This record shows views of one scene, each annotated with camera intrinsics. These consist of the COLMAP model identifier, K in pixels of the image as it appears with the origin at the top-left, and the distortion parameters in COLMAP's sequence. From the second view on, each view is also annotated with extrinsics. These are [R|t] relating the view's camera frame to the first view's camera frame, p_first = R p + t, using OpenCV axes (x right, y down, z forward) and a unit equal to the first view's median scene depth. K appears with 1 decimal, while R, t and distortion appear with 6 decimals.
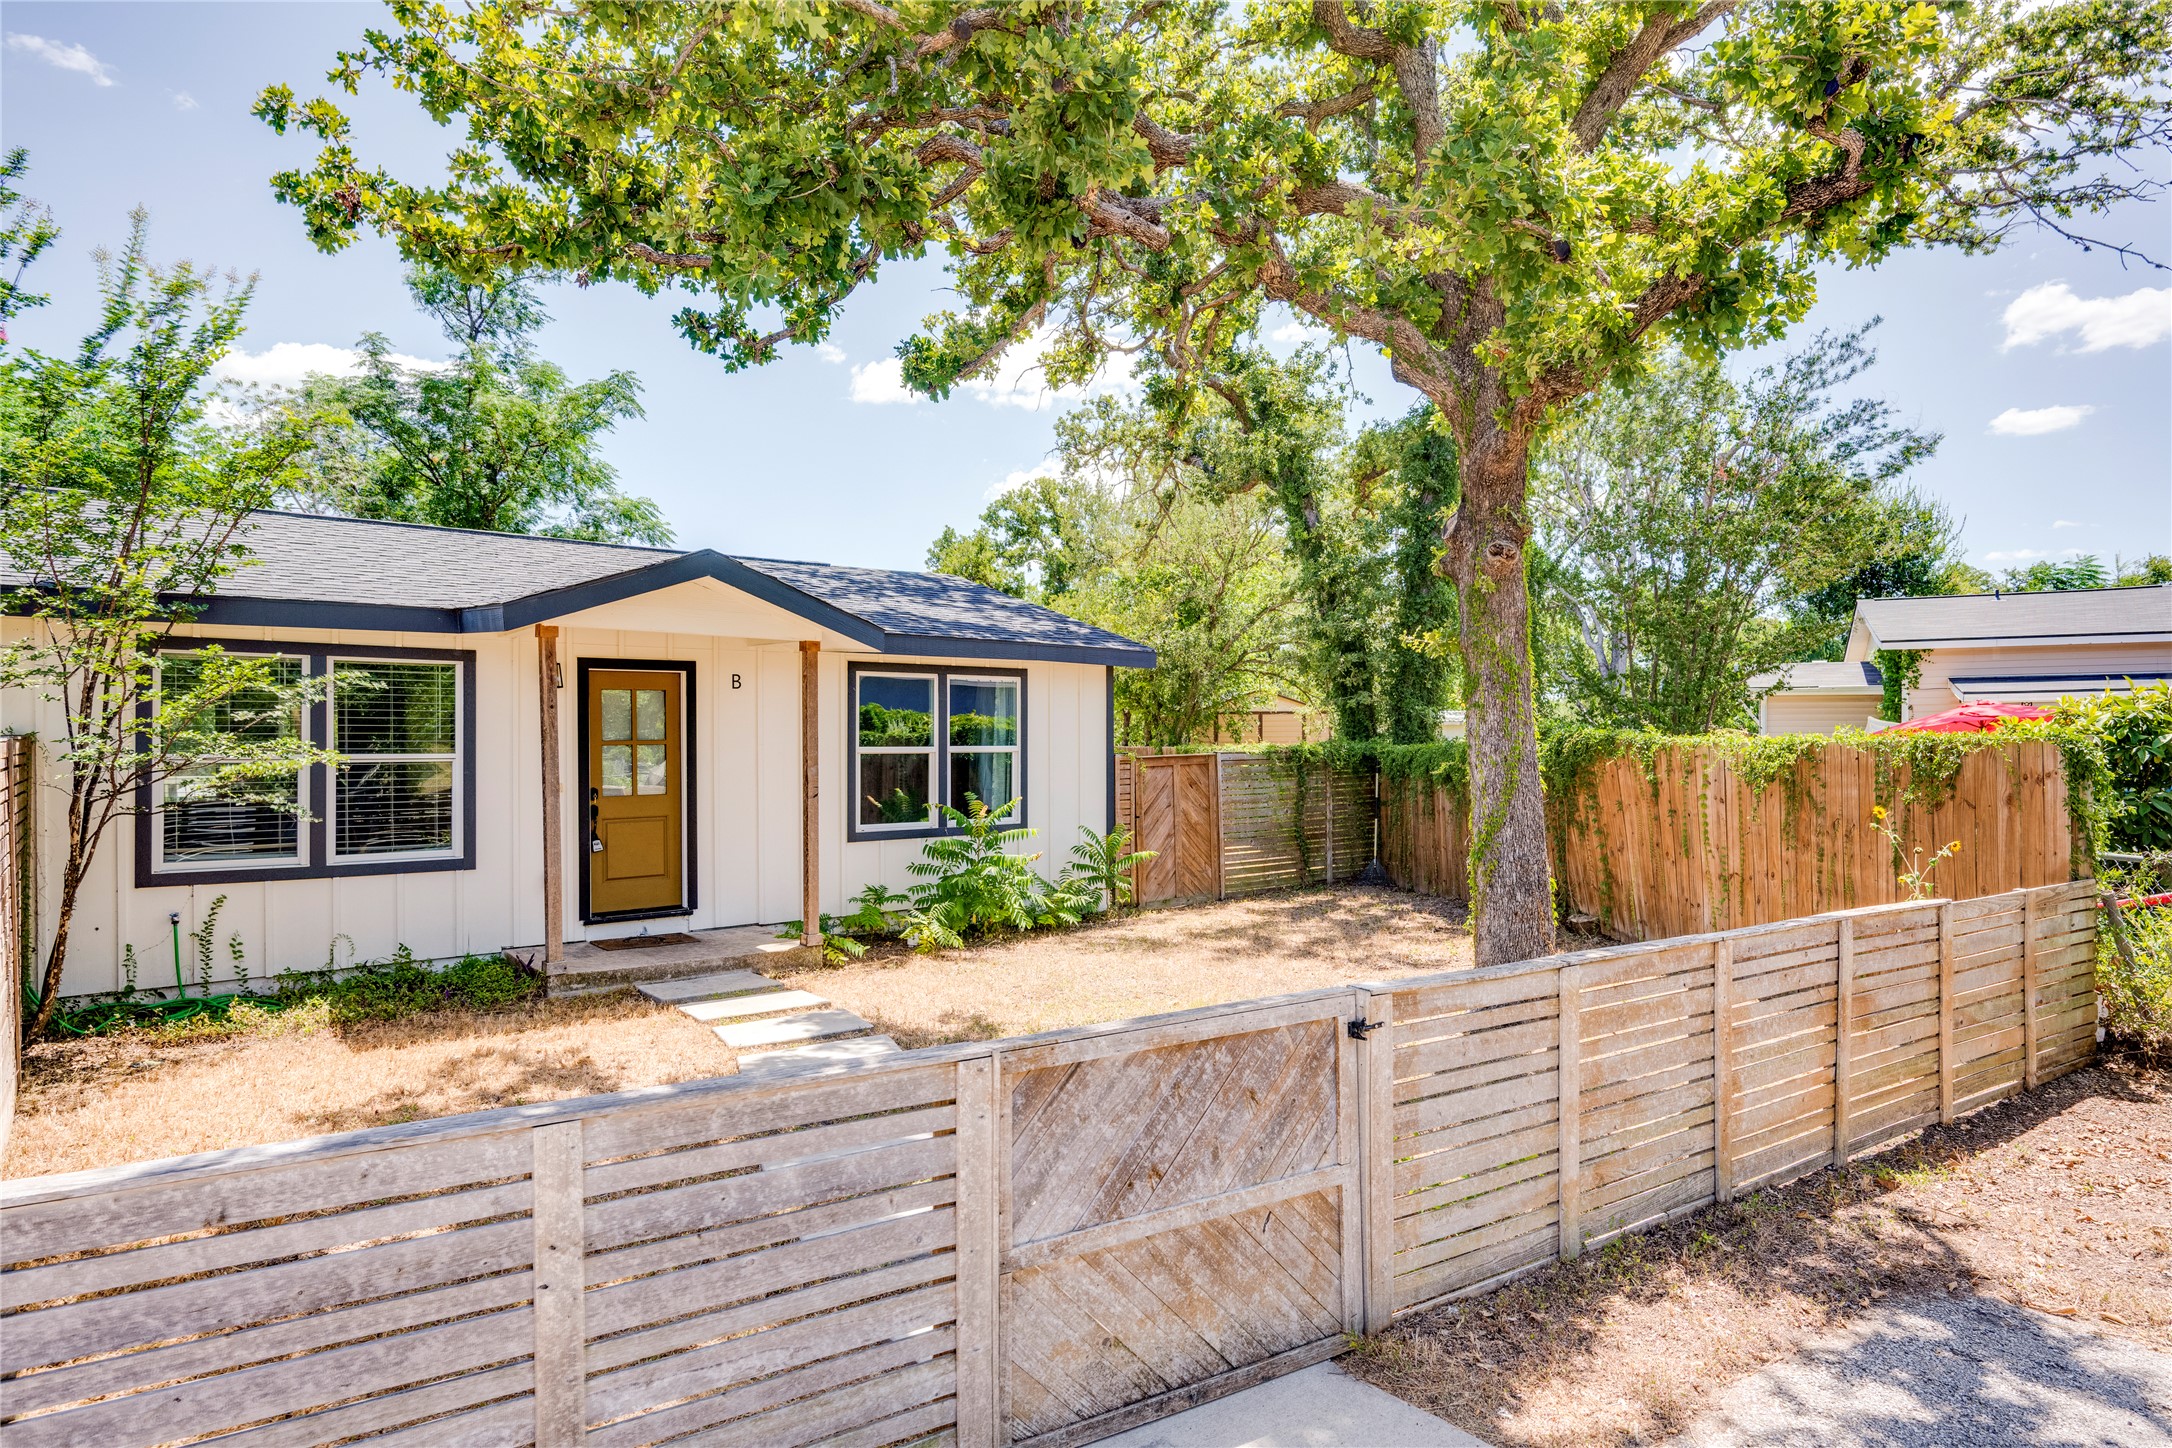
lens RADIAL K [[1203.6, 0, 1071.0], [0, 1203.6, 740.8], [0, 0, 1]] dist [-0.002551, 0.005634]
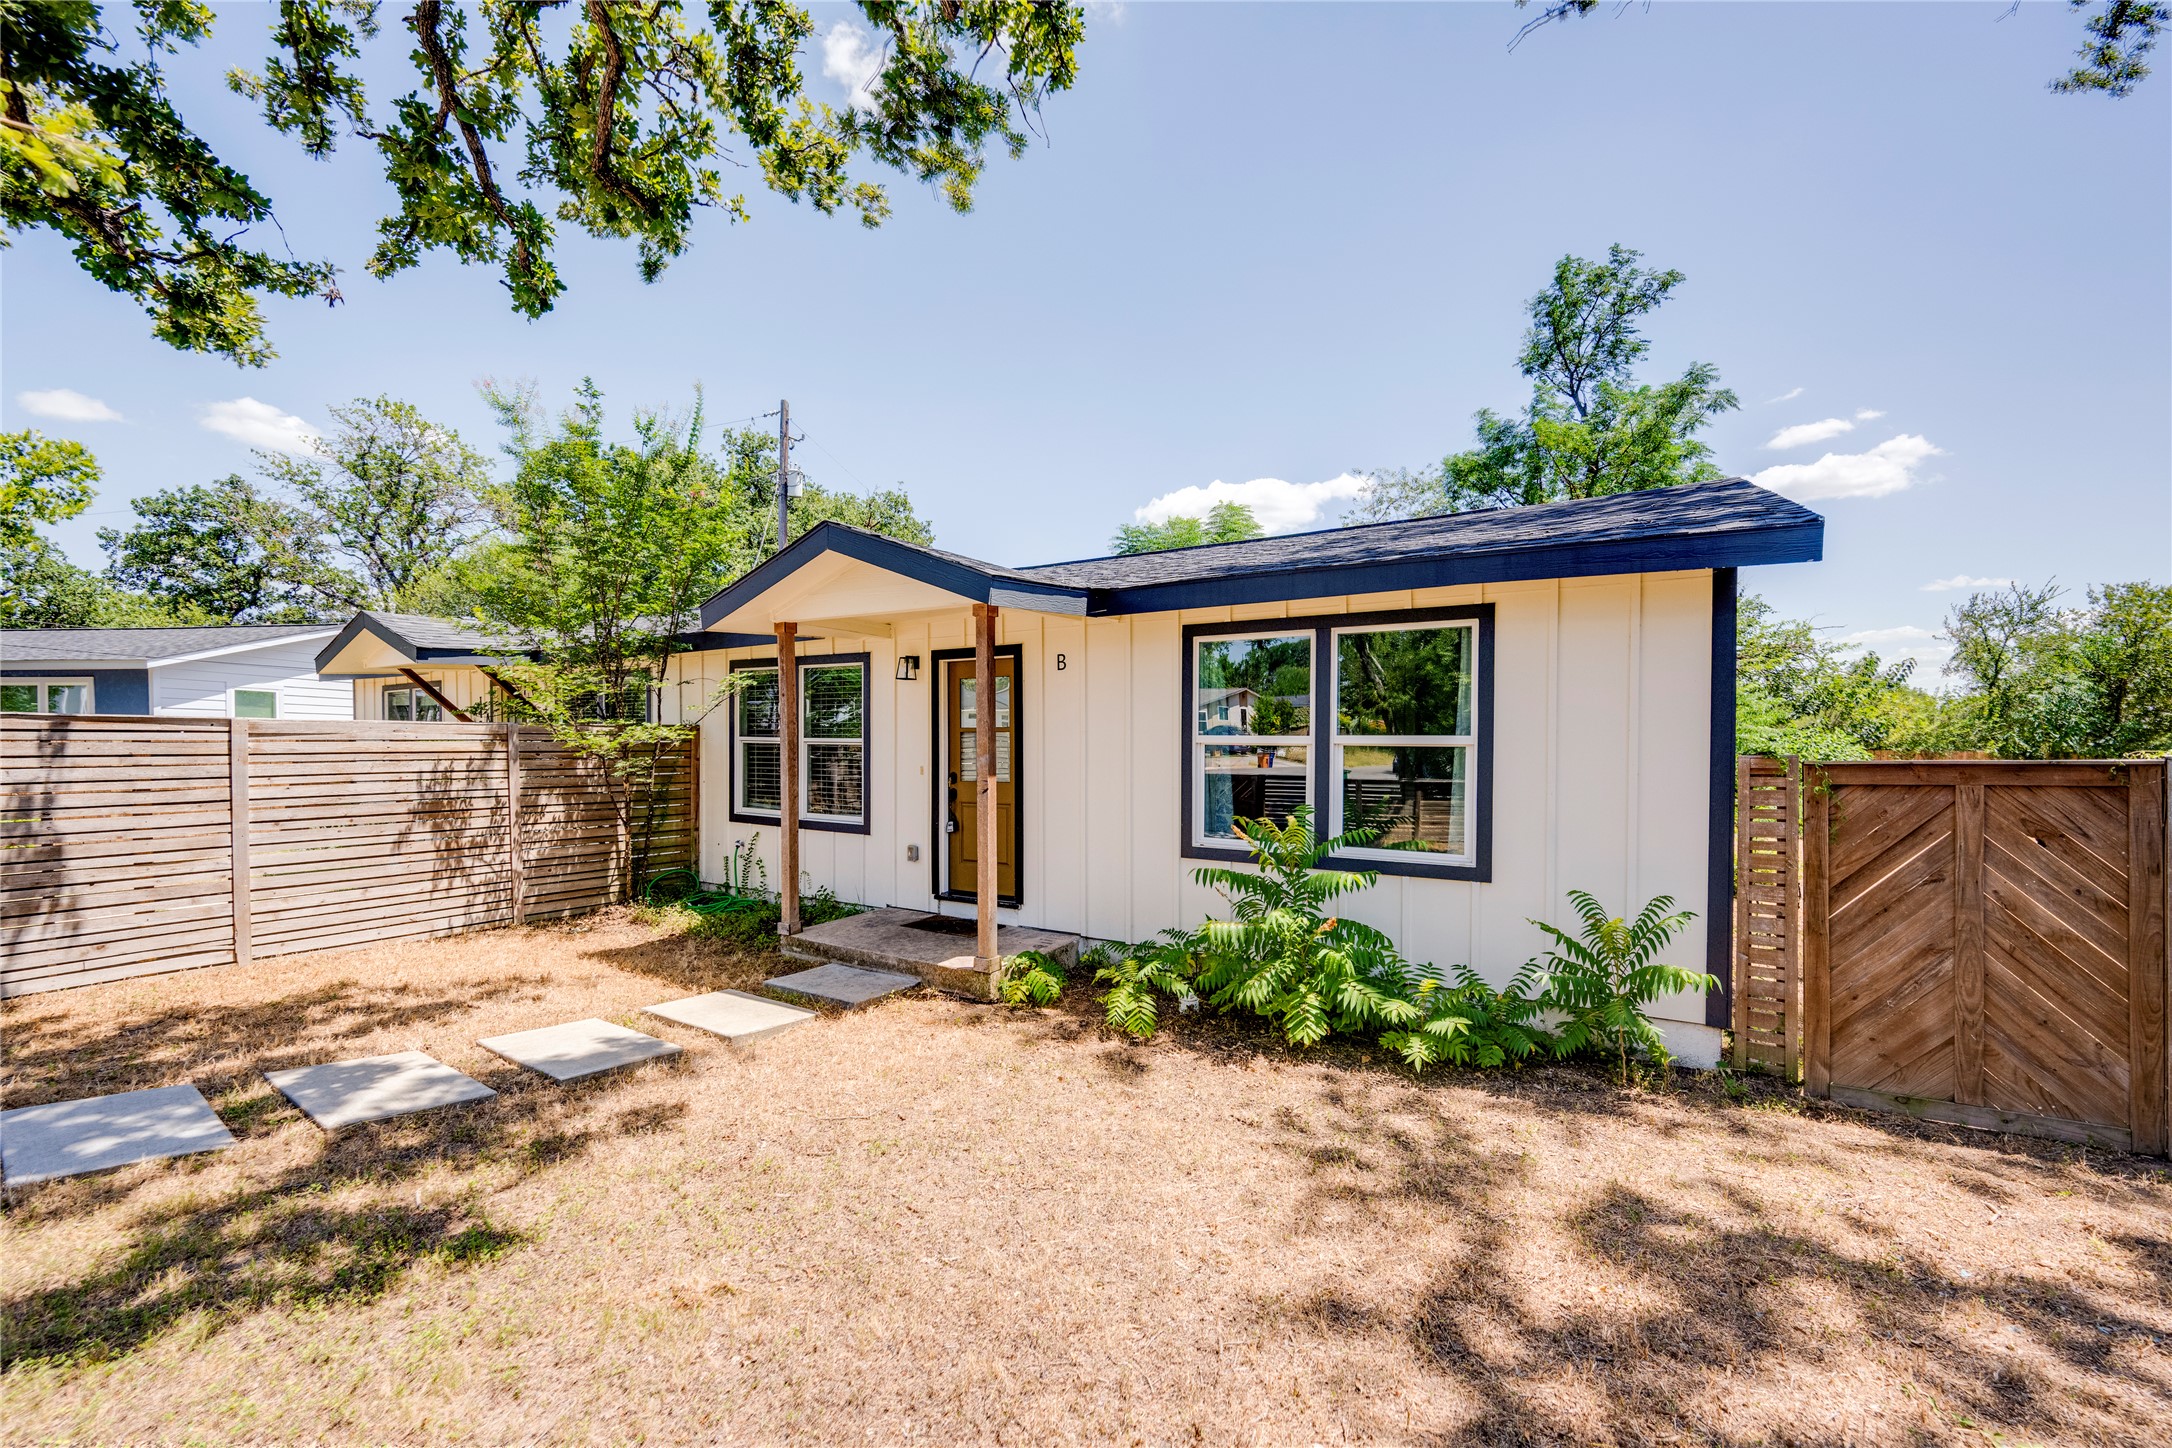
lens RADIAL K [[872.5, 0, 1102.6], [0, 872.5, 763.9], [0, 0, 1]] dist [-0.000668, 0.001362]
pose [[0.339640, 0.029429, -0.940095, 0.380539], [-0.007205, 0.999562, 0.028687, 0.008781], [0.940528, -0.002970, 0.339703, 0.878699]]
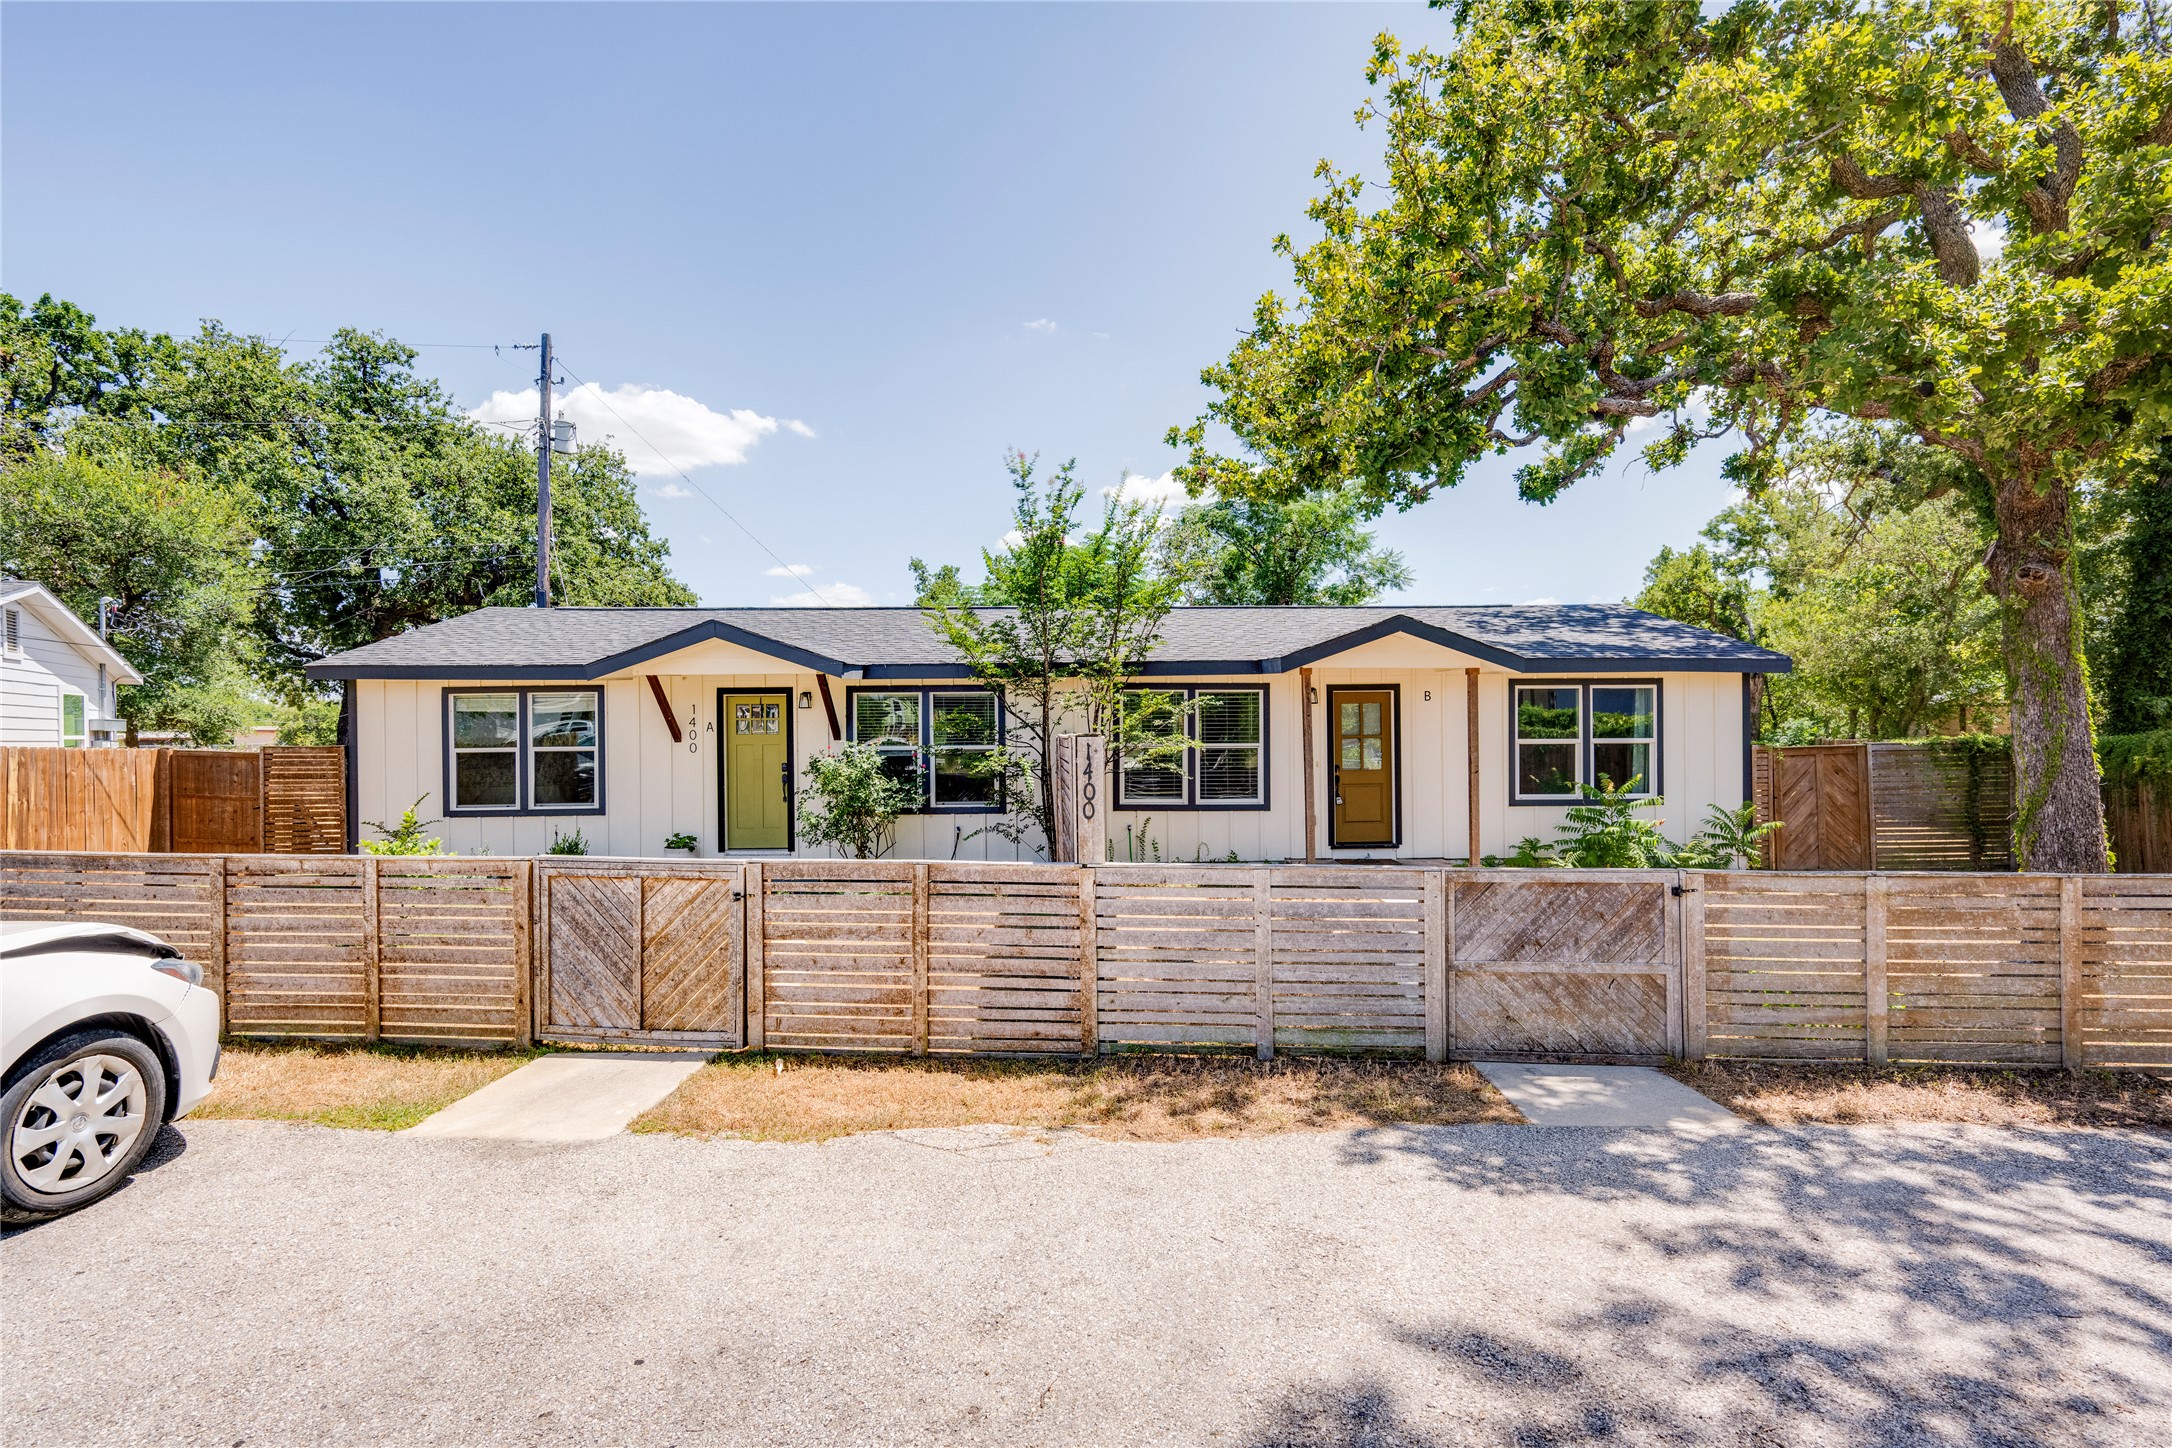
lens RADIAL K [[979.6, 0, 1108.0], [0, 979.6, 739.5], [0, 0, 1]] dist [-0.002201, 0.002979]
pose [[0.799031, -0.002462, -0.601285, 0.151817], [0.004442, 0.999989, 0.001807, 0.001503], [0.601274, -0.004115, 0.799032, -0.239931]]
